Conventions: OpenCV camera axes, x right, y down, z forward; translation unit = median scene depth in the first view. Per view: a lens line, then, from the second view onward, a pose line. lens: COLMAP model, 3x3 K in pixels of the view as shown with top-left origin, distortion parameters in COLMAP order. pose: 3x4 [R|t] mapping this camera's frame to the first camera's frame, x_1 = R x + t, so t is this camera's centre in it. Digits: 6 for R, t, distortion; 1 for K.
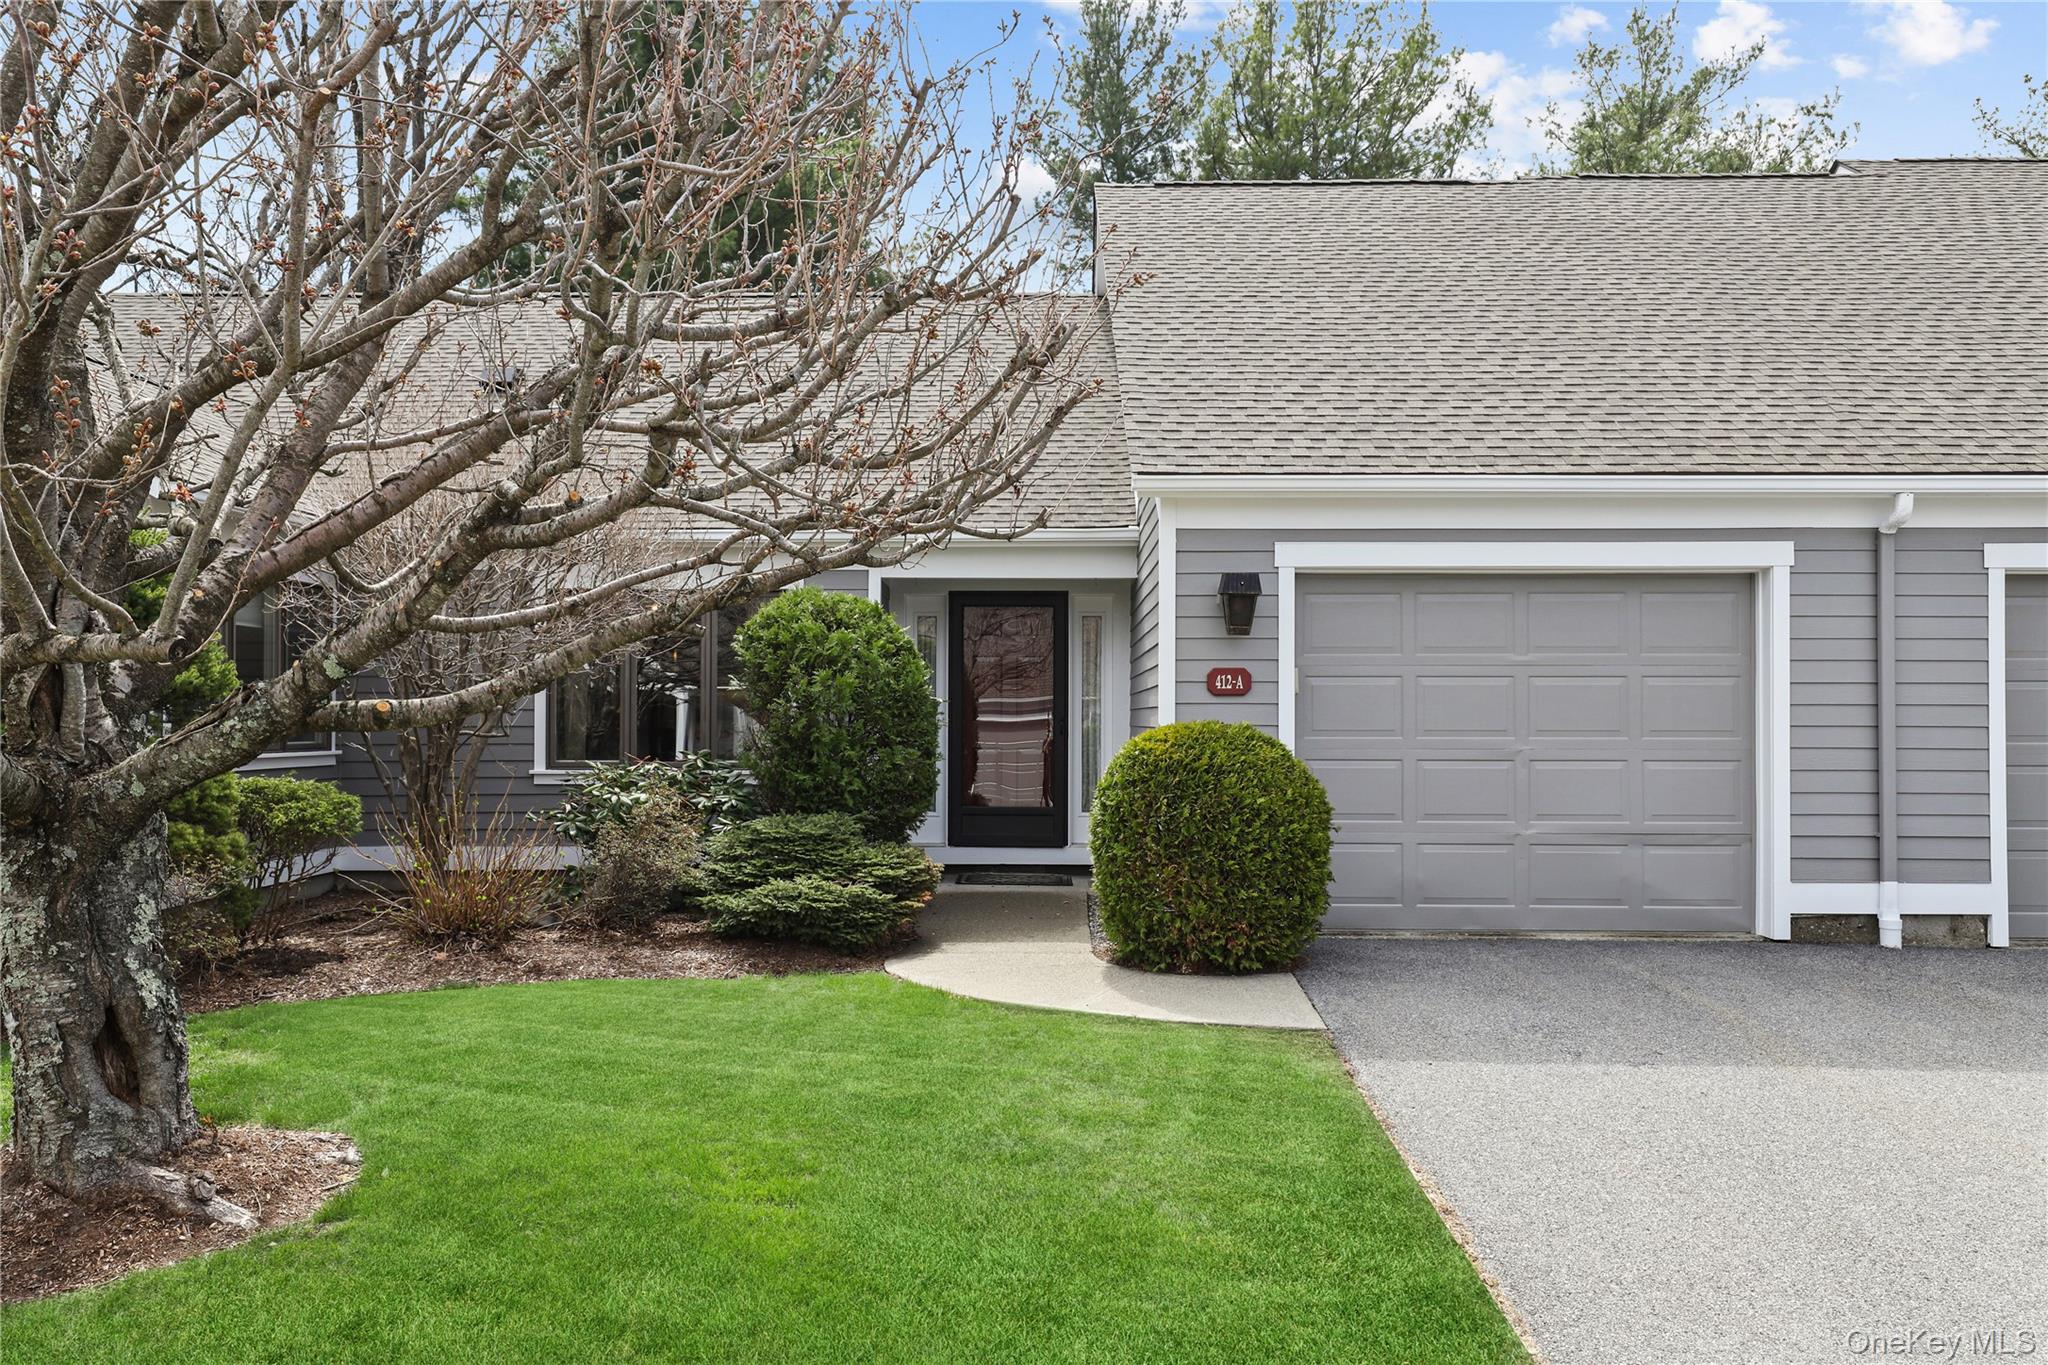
lens RADIAL K [[1677.6, 0, 1022.7], [0, 1677.6, 686.2], [0, 0, 1]] dist [0.033559, 0.000135]
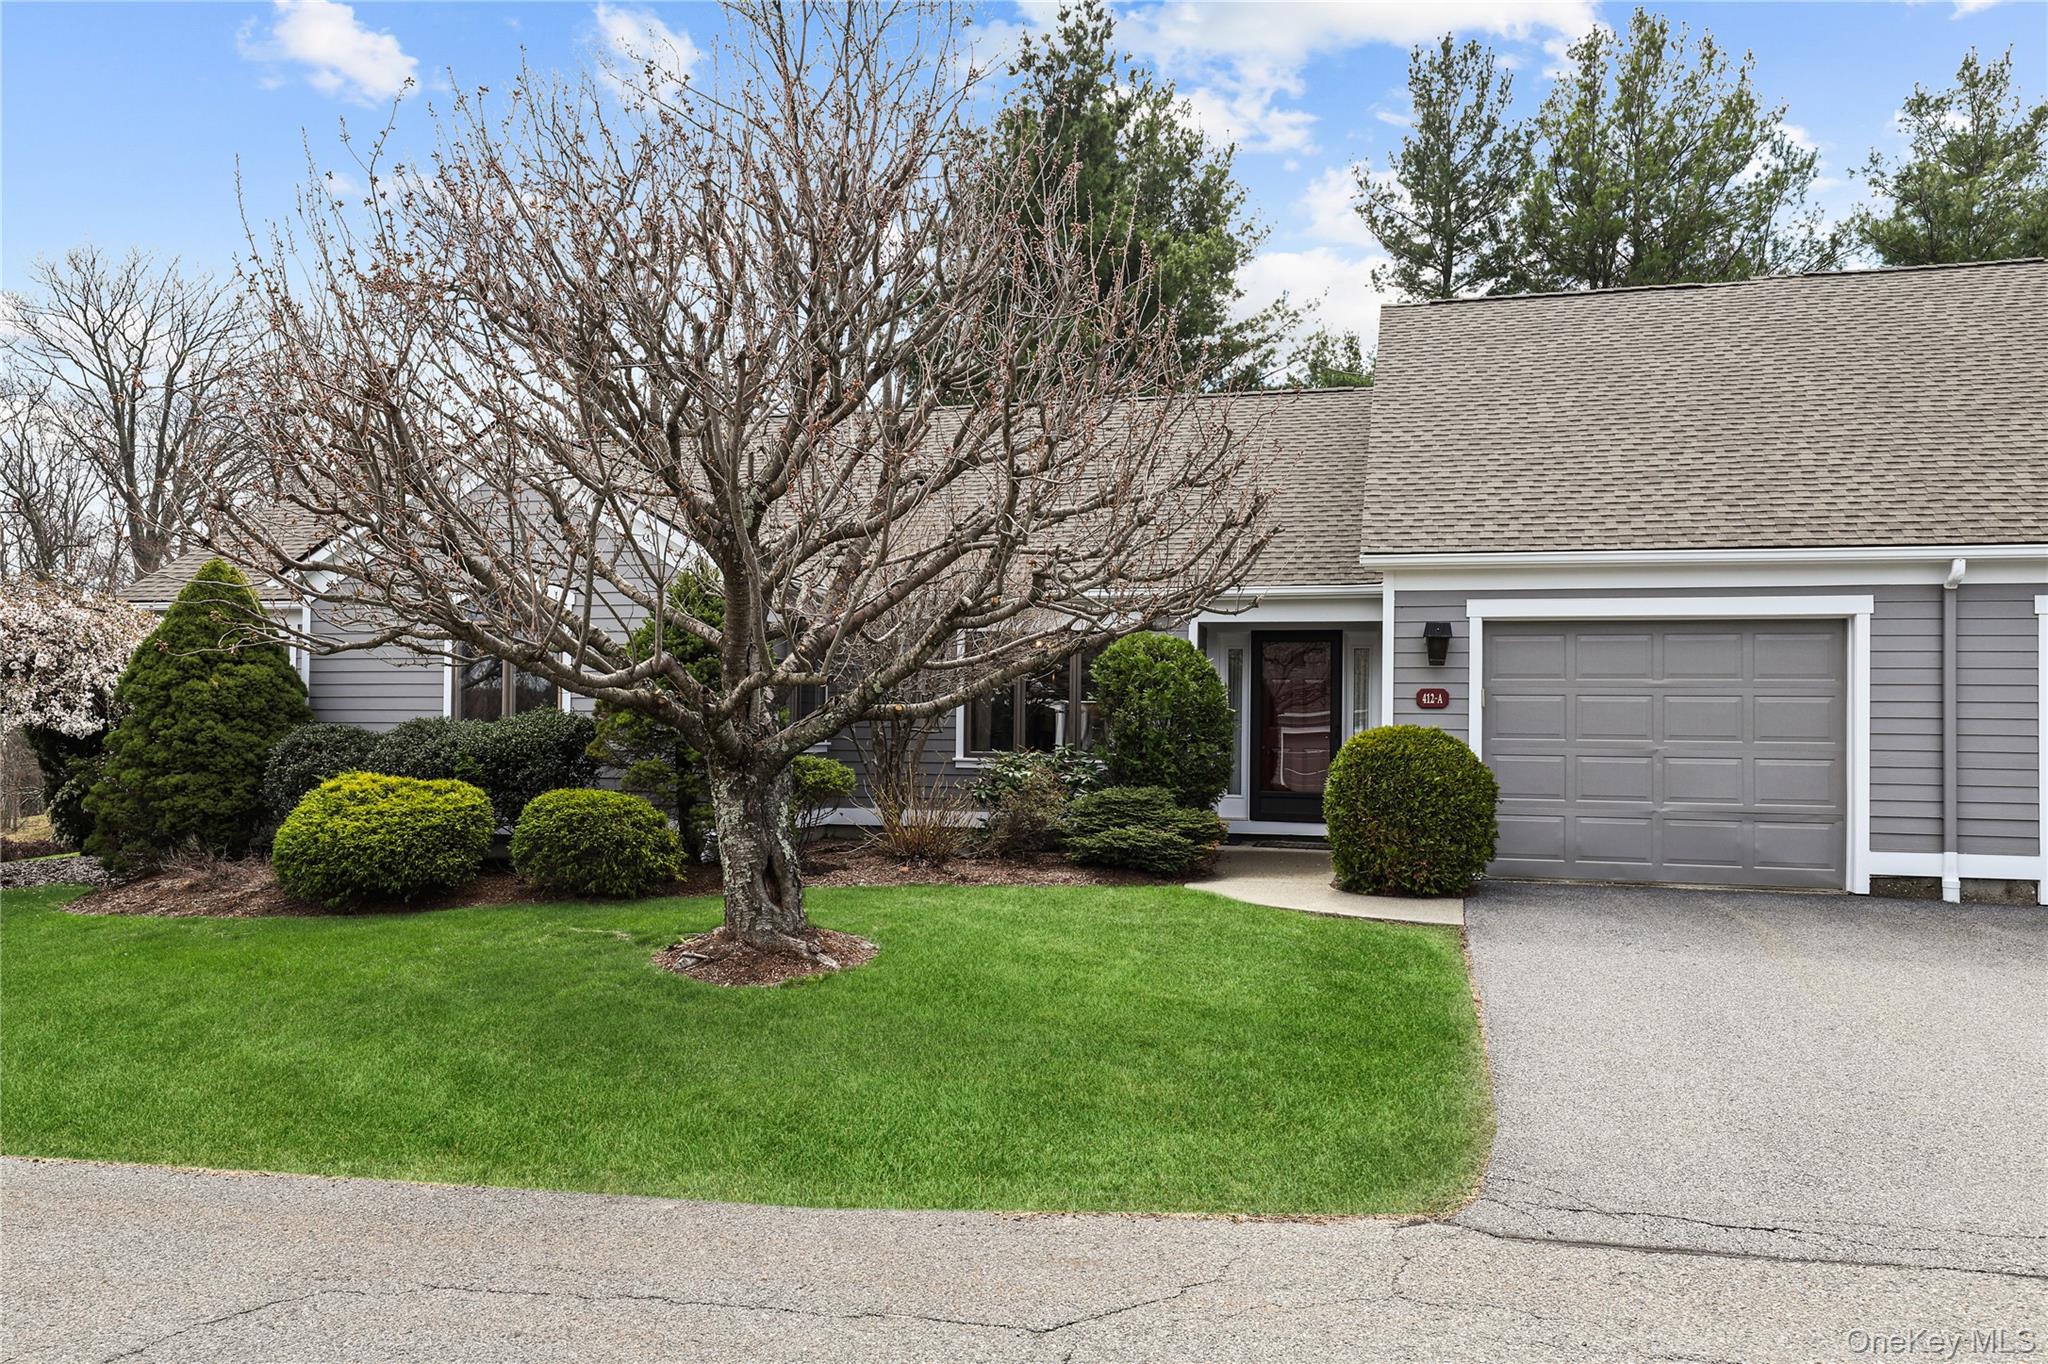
lens RADIAL K [[1478.3, 0, 1024.0], [0, 1478.3, 682.0], [0, 0, 1]] dist [-0.002231, -0.001121]
pose [[0.974484, 0.002542, -0.224442, 0.064390], [-0.005652, 0.999897, -0.013215, 0.001844], [0.224385, 0.014146, 0.974398, -0.282546]]
